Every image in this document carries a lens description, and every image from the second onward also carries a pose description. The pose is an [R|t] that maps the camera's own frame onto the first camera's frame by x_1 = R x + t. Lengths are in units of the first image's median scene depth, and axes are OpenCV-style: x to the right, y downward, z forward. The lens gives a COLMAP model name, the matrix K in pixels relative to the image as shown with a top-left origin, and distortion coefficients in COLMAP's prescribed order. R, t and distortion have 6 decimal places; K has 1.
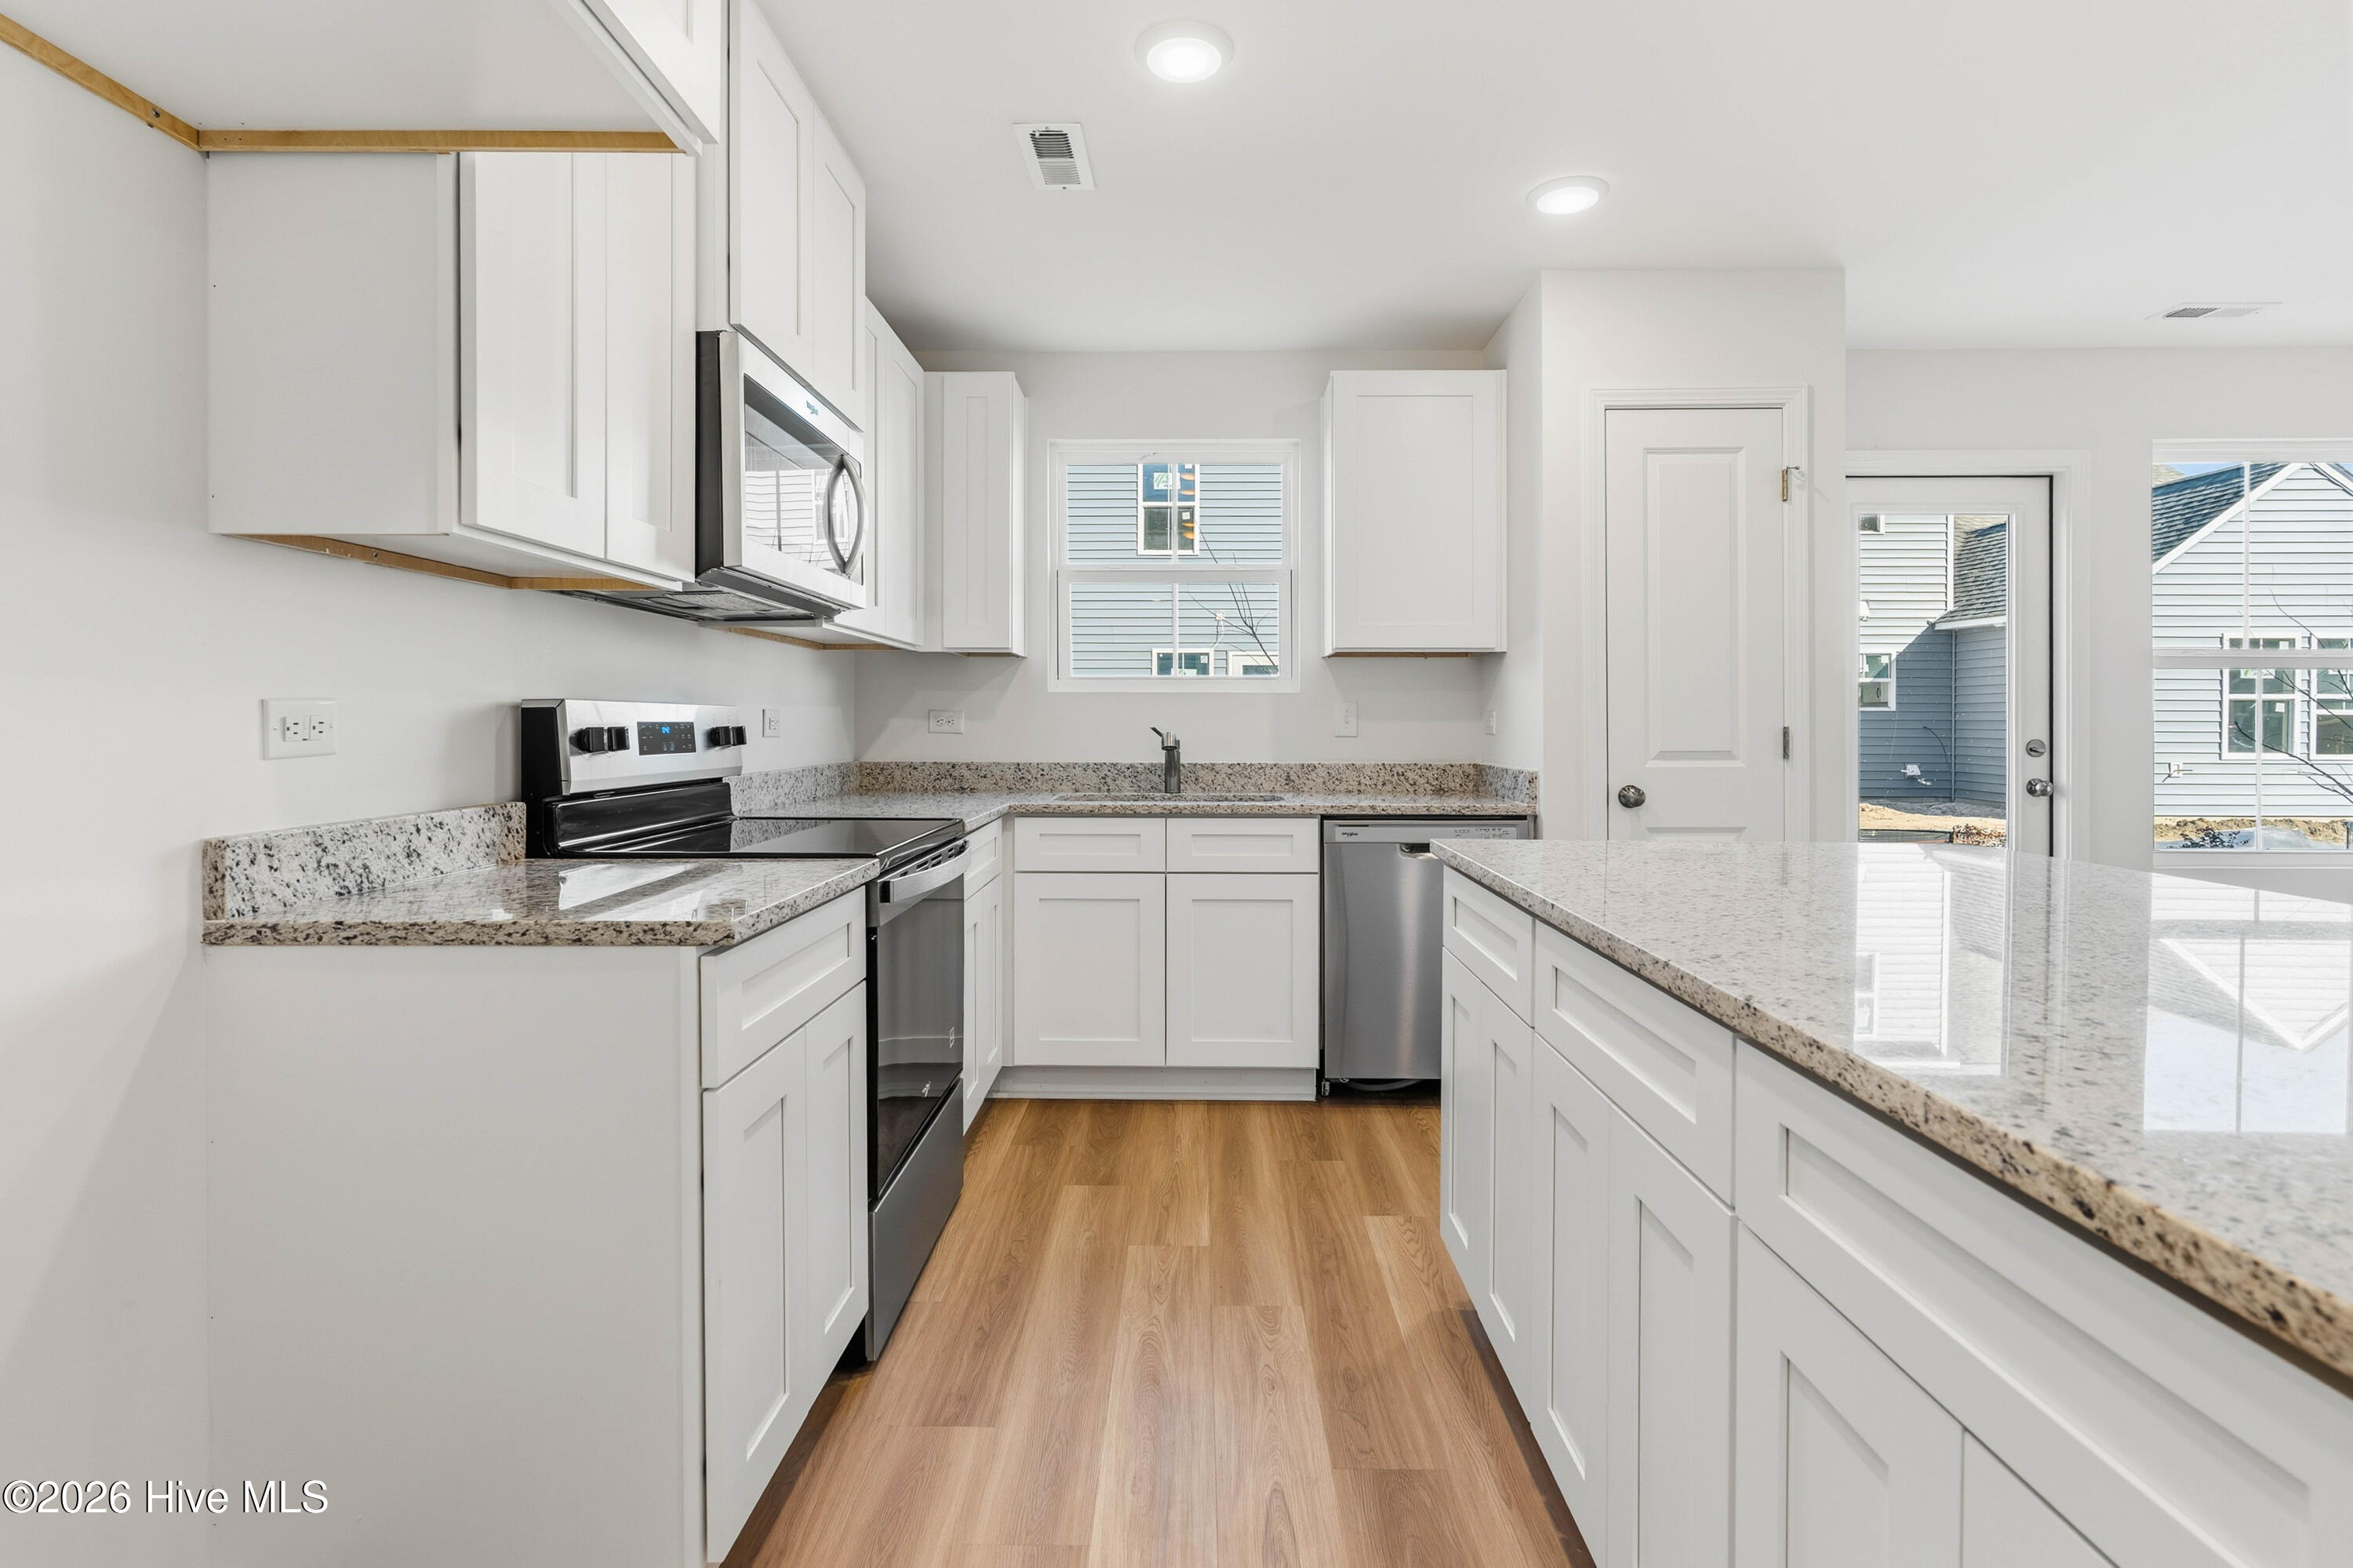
lens RADIAL K [[1139.9, 0, 1178.3], [0, 1139.9, 736.0], [0, 0, 1]] dist [-0.000239, -0.000031]
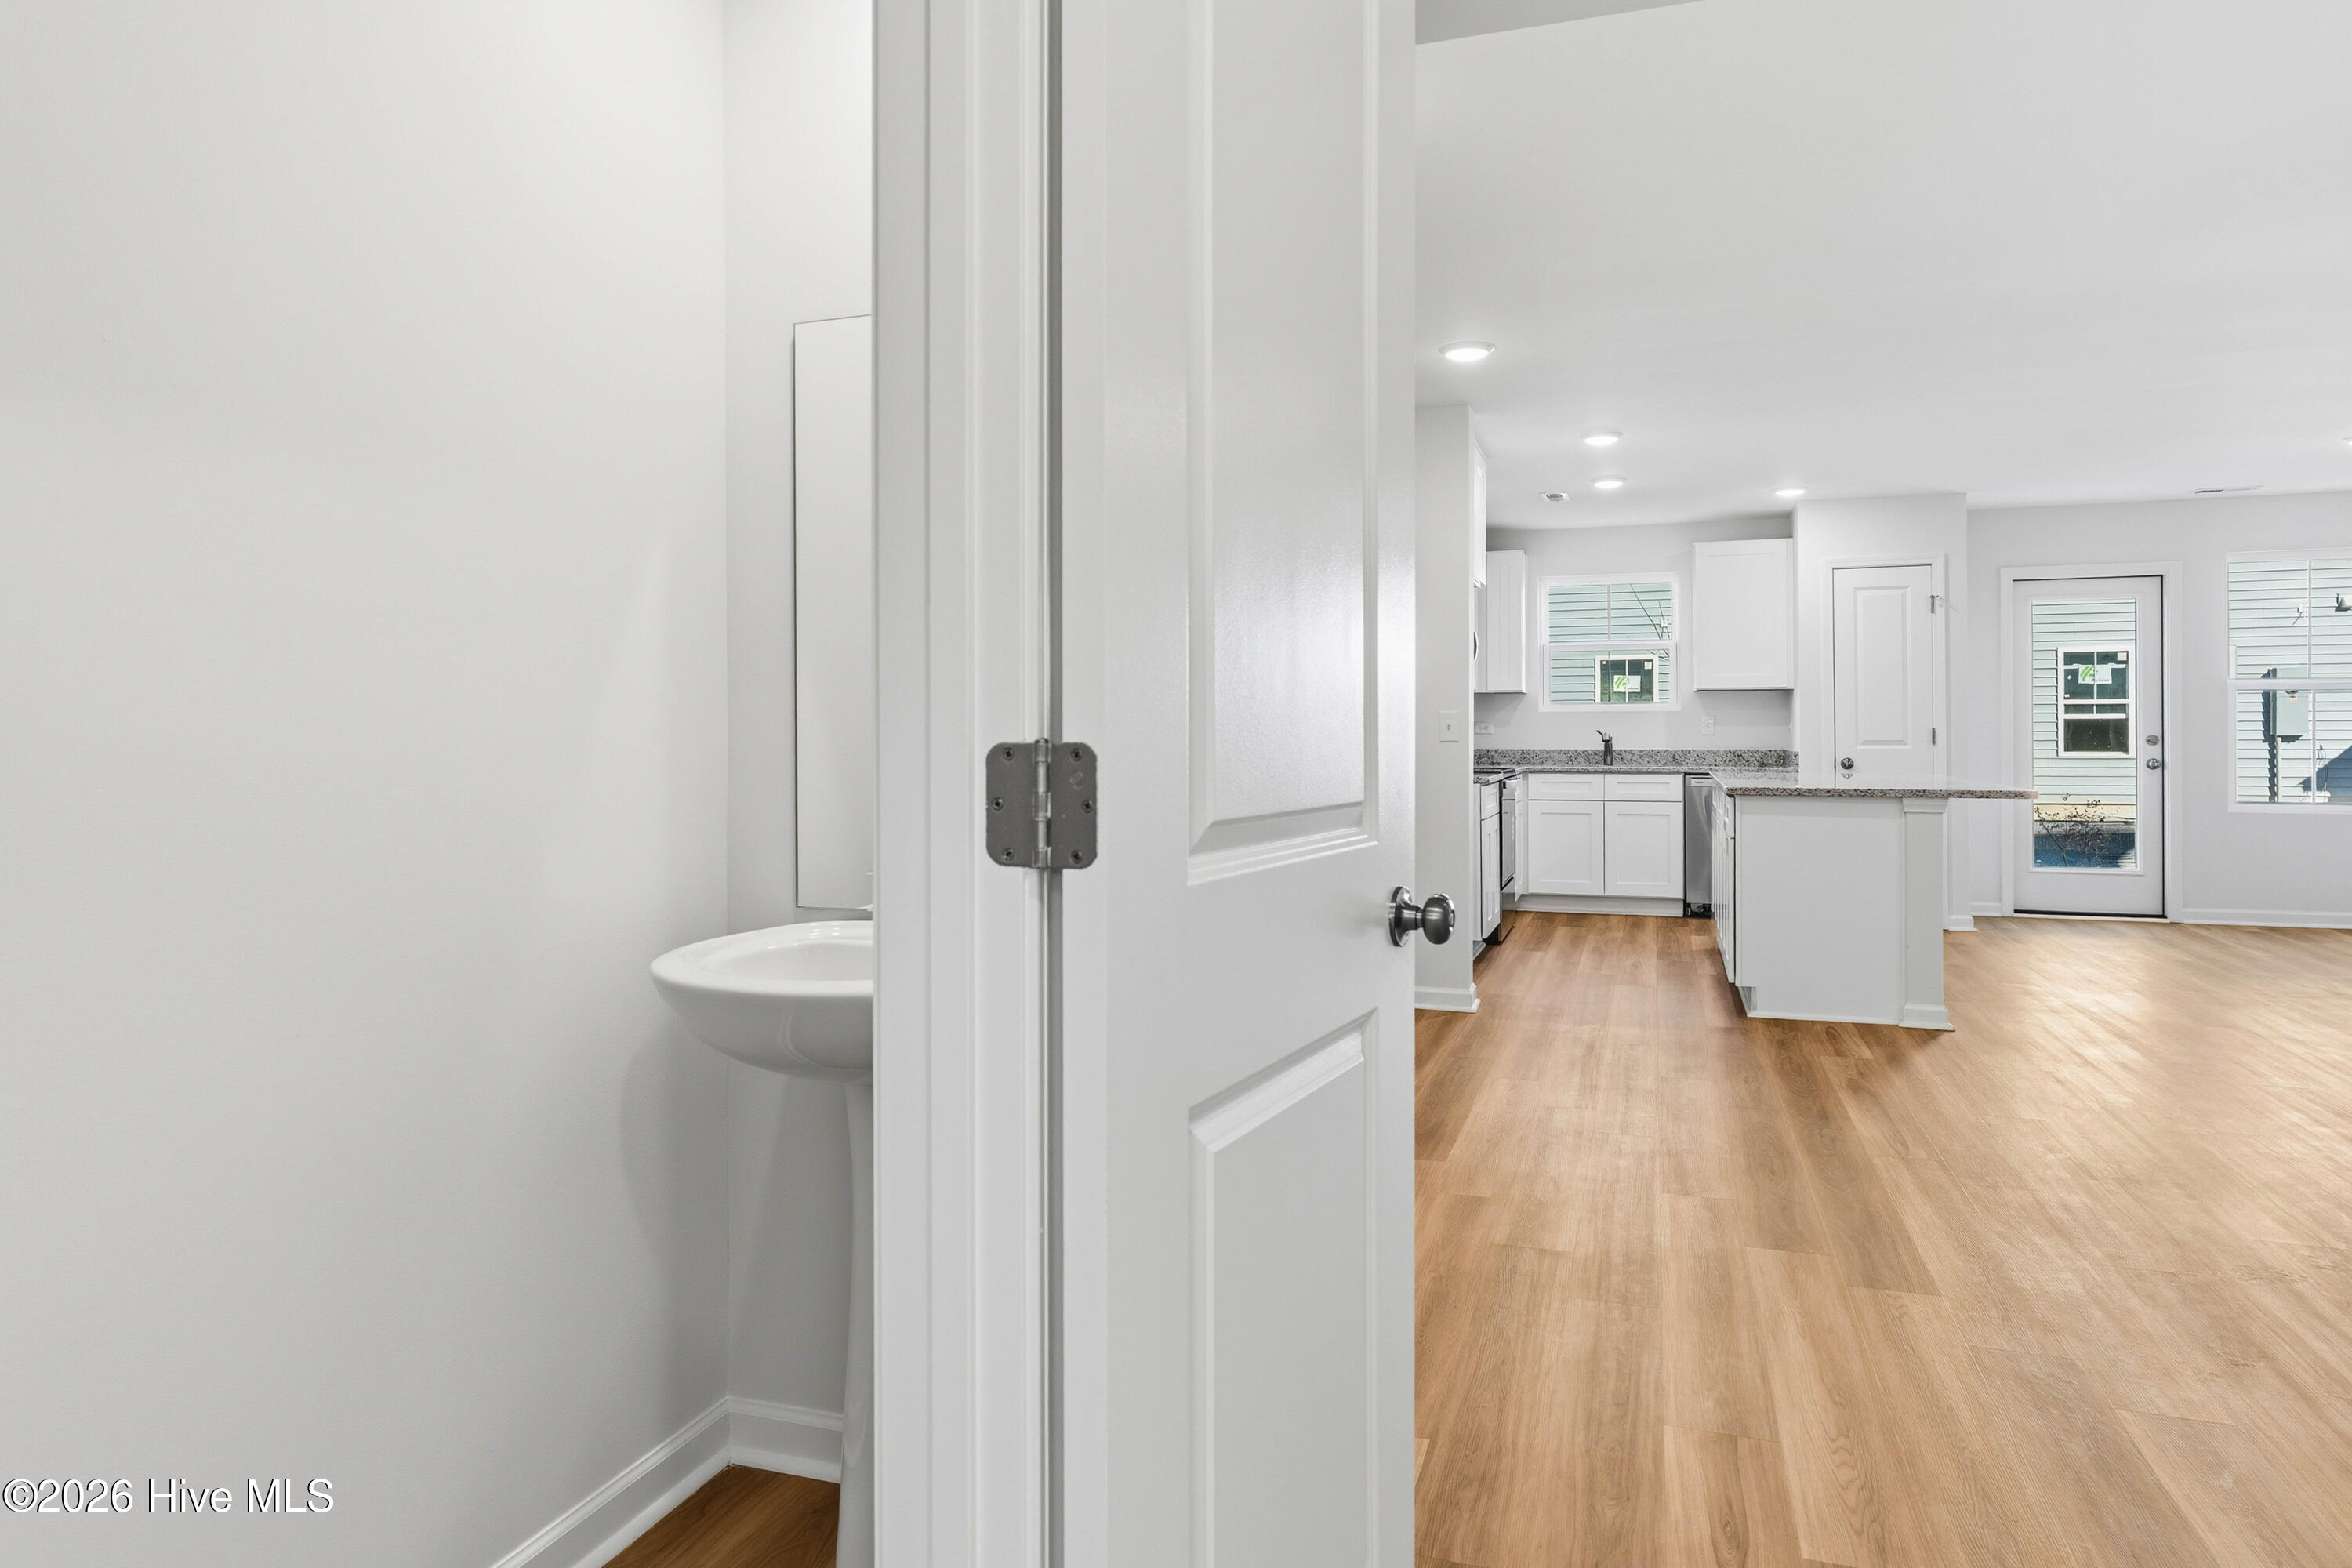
lens RADIAL K [[1437.2, 0, 1175.9], [0, 1437.2, 734.3], [0, 0, 1]] dist [-0.001284, -0.000537]
pose [[0.953564, -0.004592, -0.301157, 0.032800], [0.001995, 0.999958, -0.008930, 0.021296], [0.301185, 0.007915, 0.953533, -1.661058]]
